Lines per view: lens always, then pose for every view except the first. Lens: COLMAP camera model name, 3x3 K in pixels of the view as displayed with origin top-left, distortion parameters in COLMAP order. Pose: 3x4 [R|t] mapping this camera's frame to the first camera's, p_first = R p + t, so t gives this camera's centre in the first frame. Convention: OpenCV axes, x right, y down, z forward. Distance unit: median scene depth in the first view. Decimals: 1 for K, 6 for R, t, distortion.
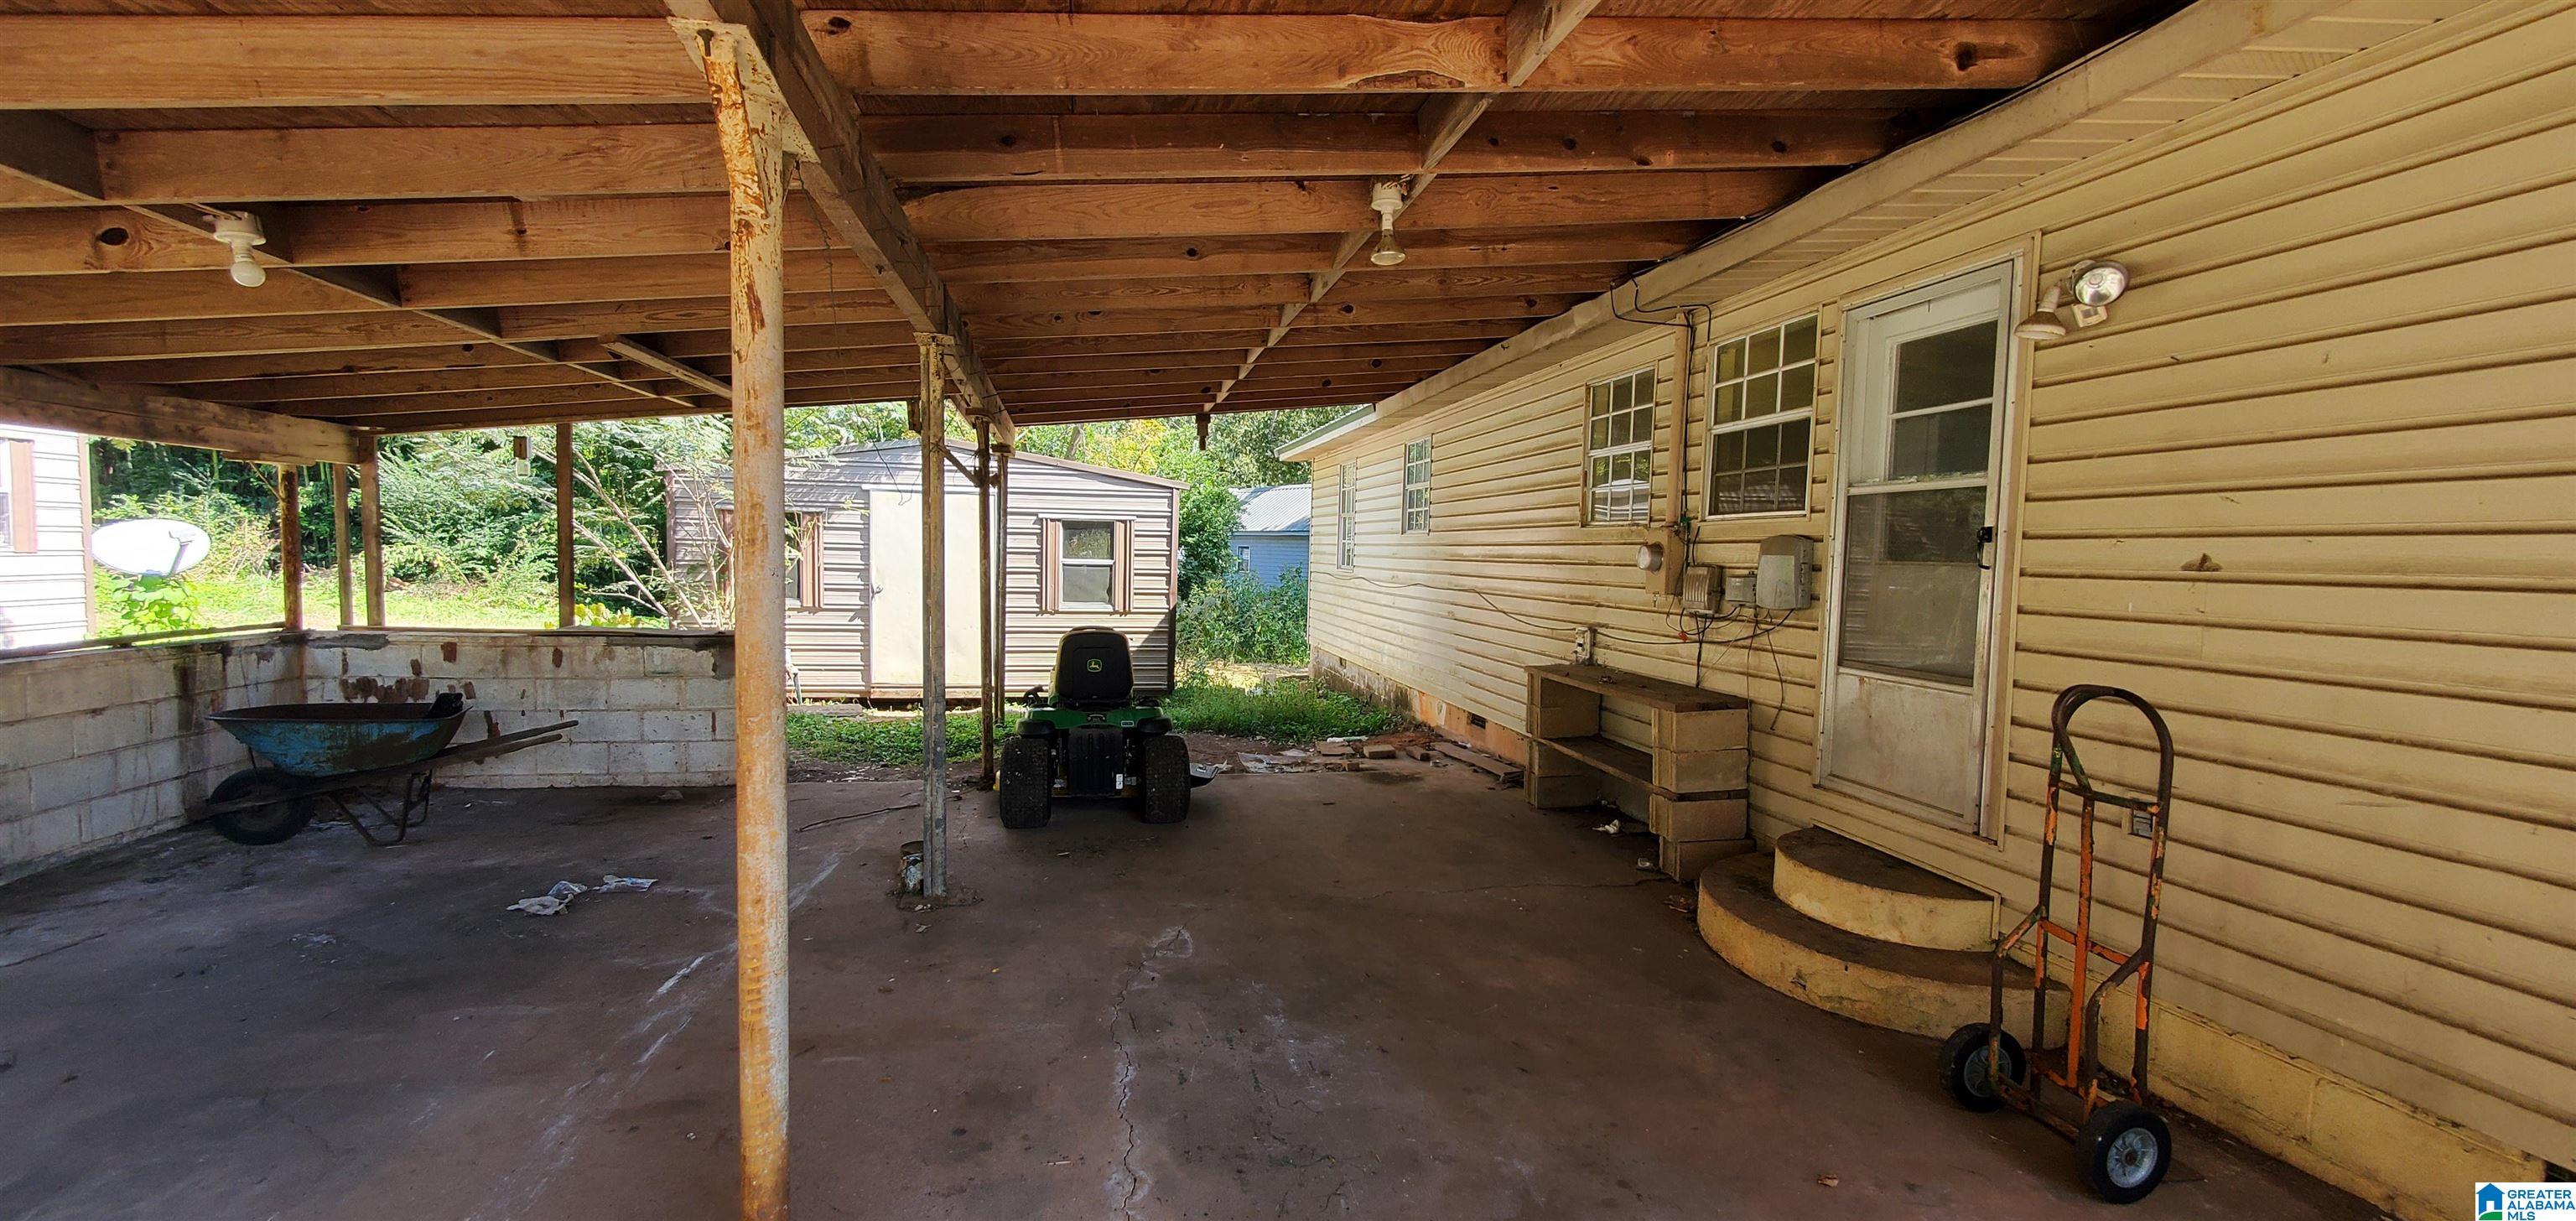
lens RADIAL K [[1034.1, 0, 1266.9], [0, 1034.1, 618.0], [0, 0, 1]] dist [-0.000824, 0.000087]
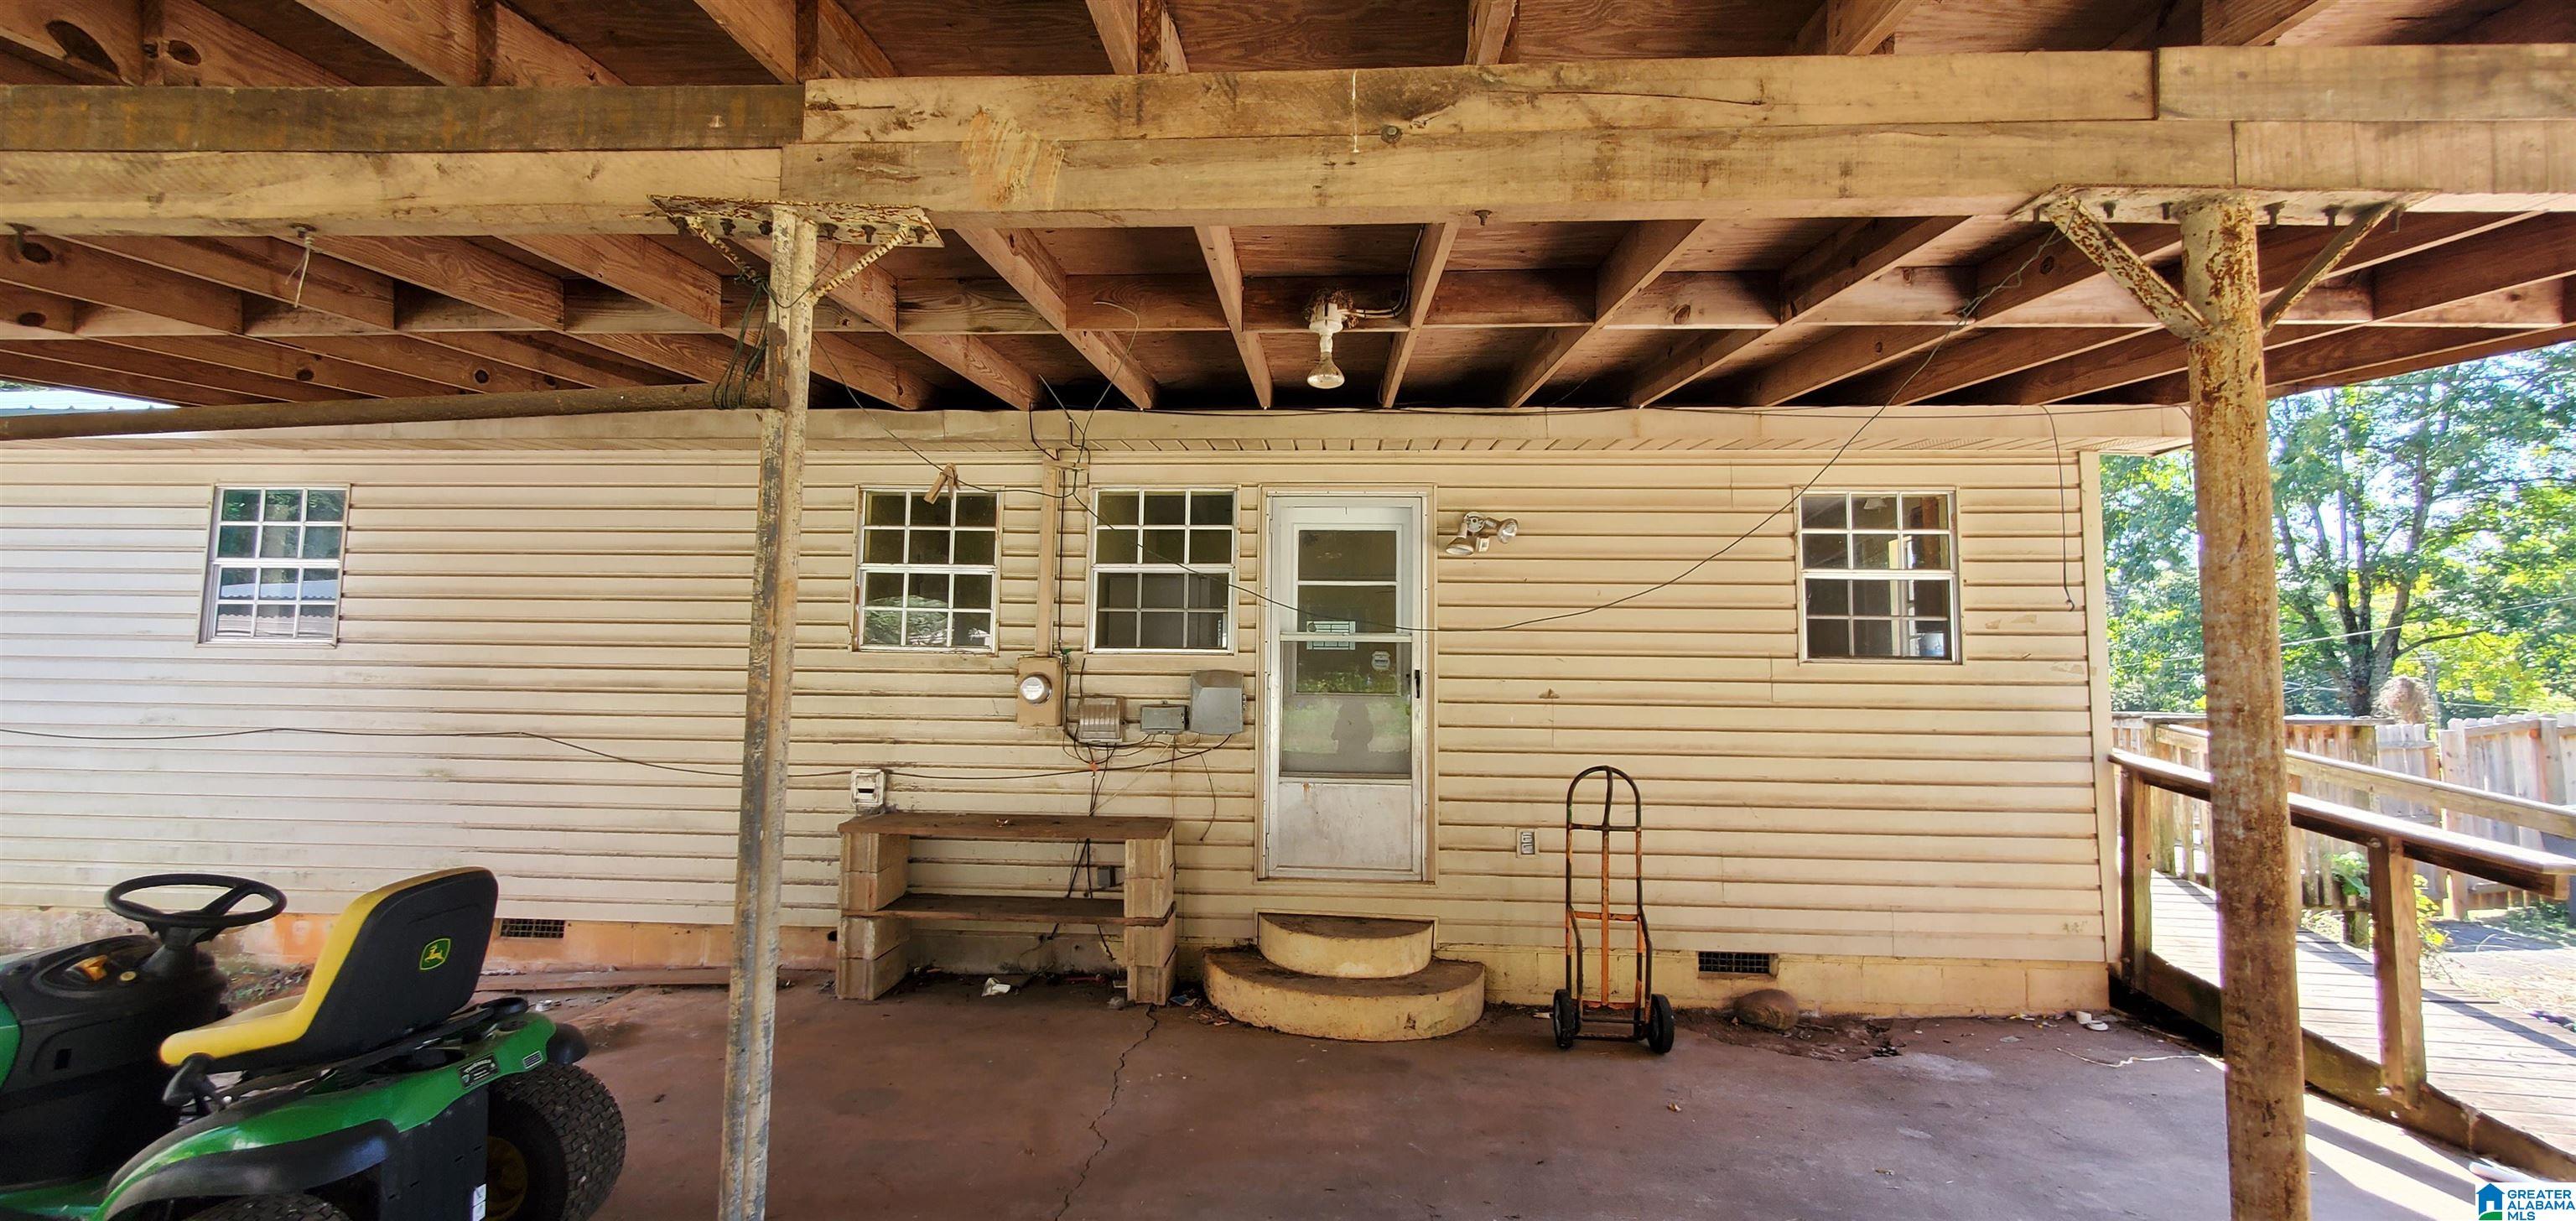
lens RADIAL K [[1034.1, 0, 1266.9], [0, 1034.1, 618.0], [0, 0, 1]] dist [-0.000824, 0.000087]
pose [[0.235342, 0.051289, 0.970558, -0.630372], [0.051770, 0.996527, -0.065214, -0.059973], [-0.970533, 0.065594, 0.231870, 0.671316]]
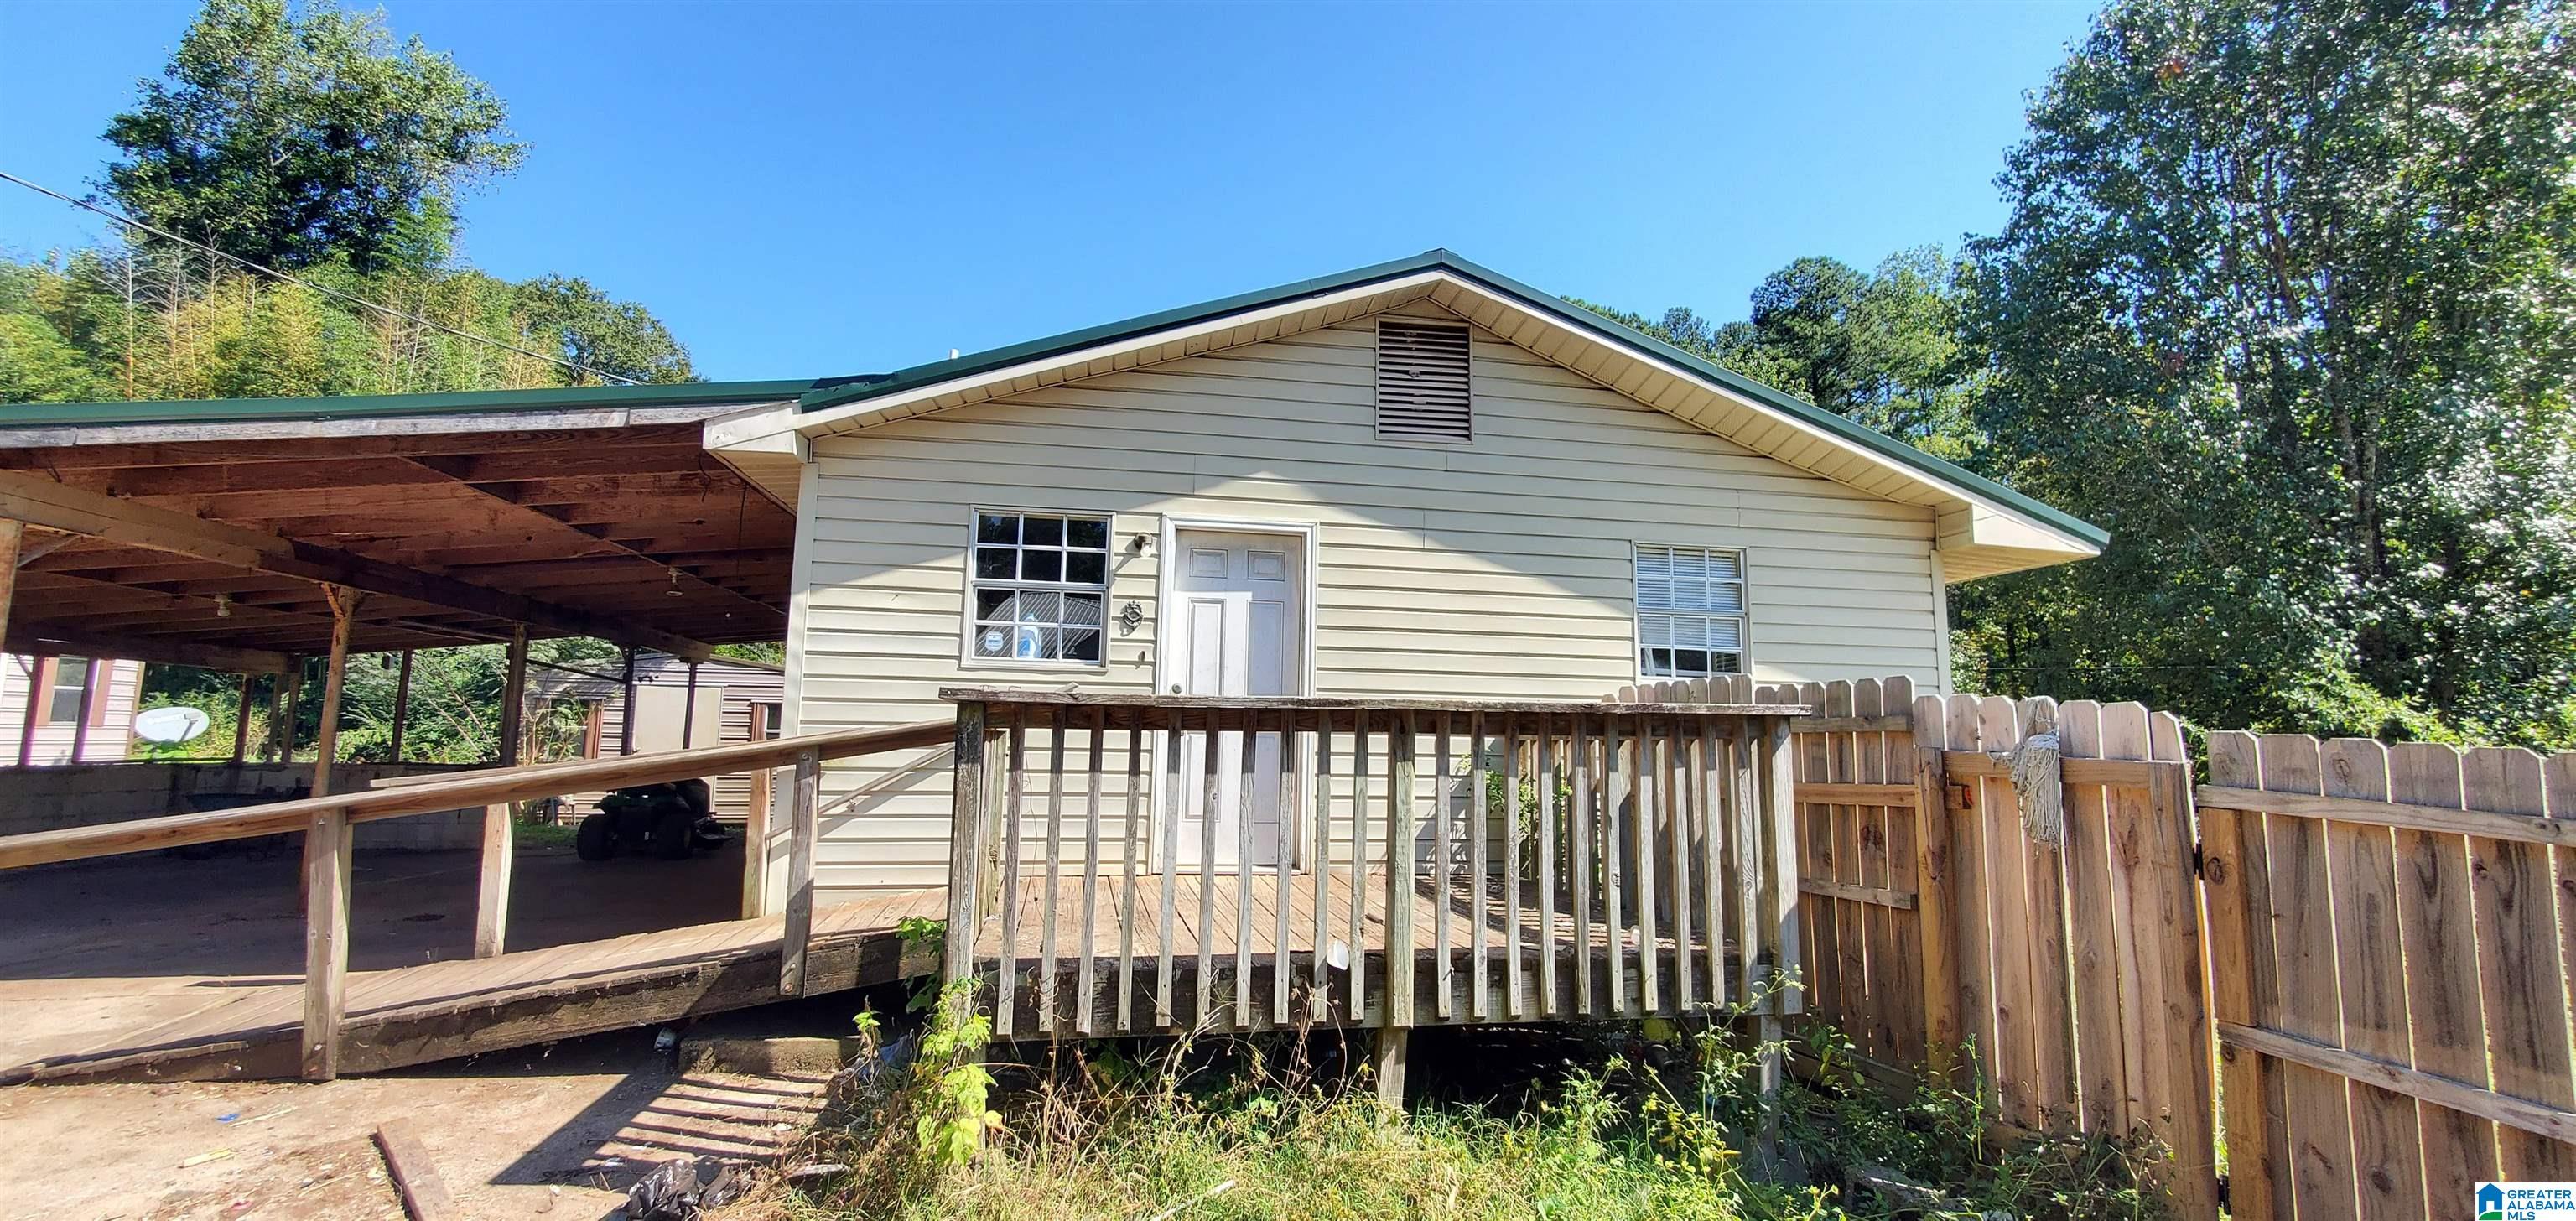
lens RADIAL K [[1034.1, 0, 1266.9], [0, 1034.1, 618.0], [0, 0, 1]] dist [-0.000824, 0.000087]
pose [[0.999896, -0.008177, -0.011899, 0.613750], [0.005876, 0.983288, -0.181963, 0.068334], [0.013189, 0.181874, 0.983233, -0.560065]]
